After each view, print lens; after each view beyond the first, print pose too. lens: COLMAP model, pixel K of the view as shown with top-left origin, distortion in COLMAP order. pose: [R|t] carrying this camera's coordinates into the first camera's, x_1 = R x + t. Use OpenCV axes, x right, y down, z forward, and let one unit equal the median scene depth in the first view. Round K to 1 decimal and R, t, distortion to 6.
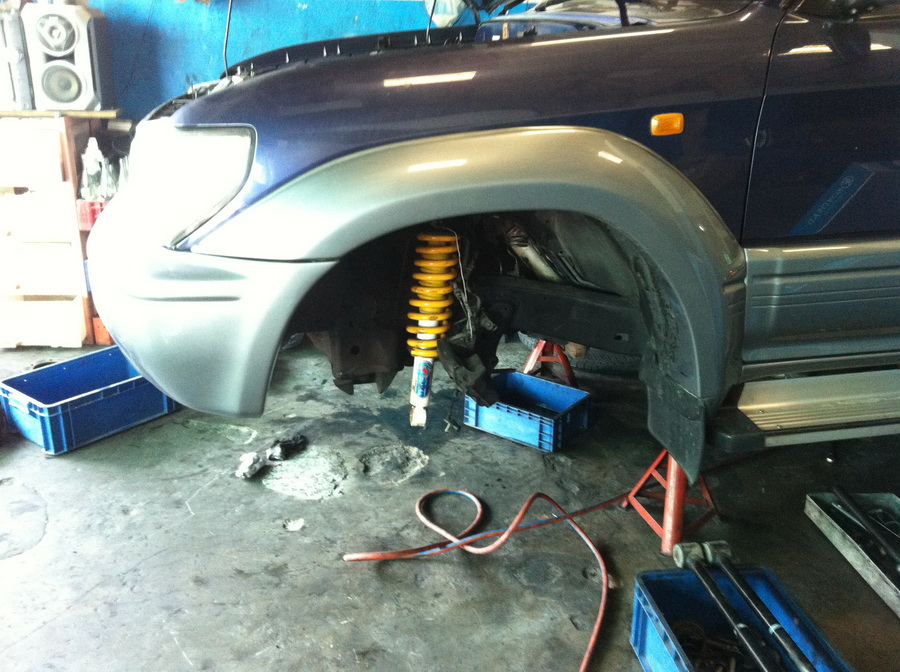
lens RADIAL K [[830.5, 0, 450.0], [0, 830.5, 336.0], [0, 0, 1]] dist [0.138248, -0.327243]
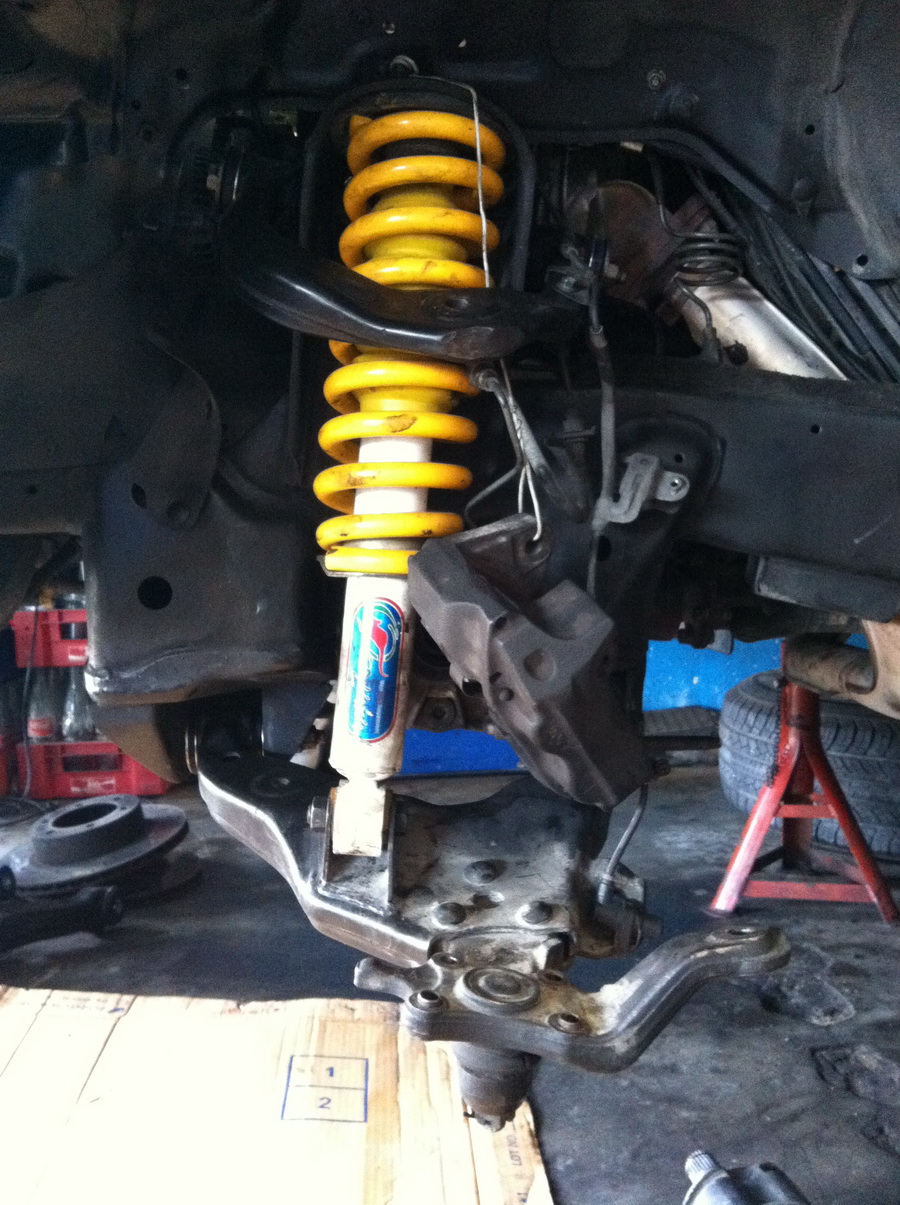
lens RADIAL K [[1111.9, 0, 450.0], [0, 1111.9, 602.5], [0, 0, 1]] dist [0.138248, -0.327243]
pose [[0.991431, -0.031893, -0.126675, 0.034713], [-0.006370, 0.956779, -0.290748, 0.120624], [0.130473, 0.289063, 0.948377, 0.575101]]
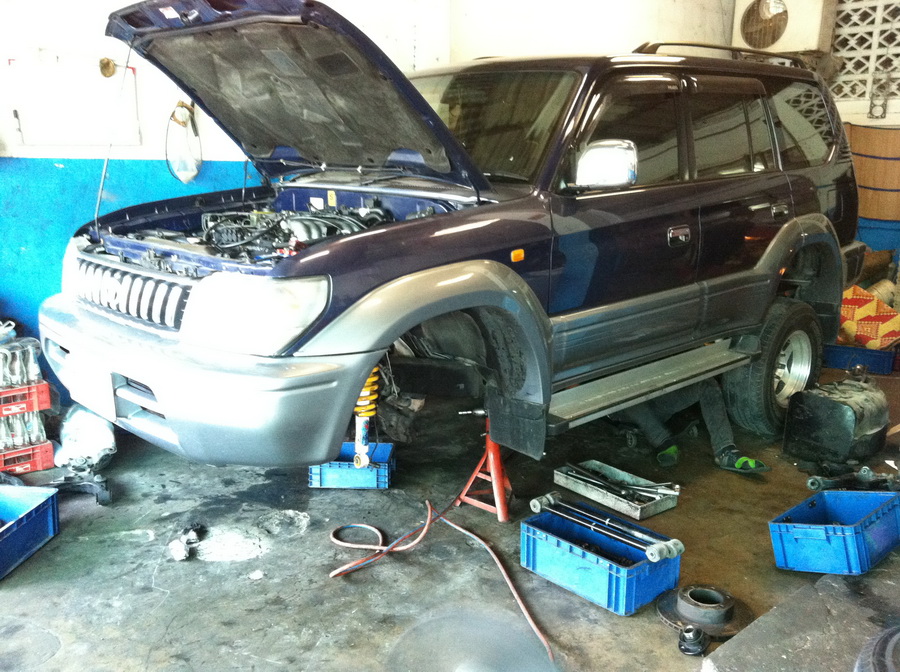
lens RADIAL K [[830.5, 0, 450.0], [0, 830.5, 336.0], [0, 0, 1]] dist [0.138248, -0.327243]
pose [[0.836082, -0.118596, 0.535632, -0.590573], [0.188935, 0.978873, -0.078178, 0.024885], [-0.515044, 0.166563, 0.840825, -0.294136]]
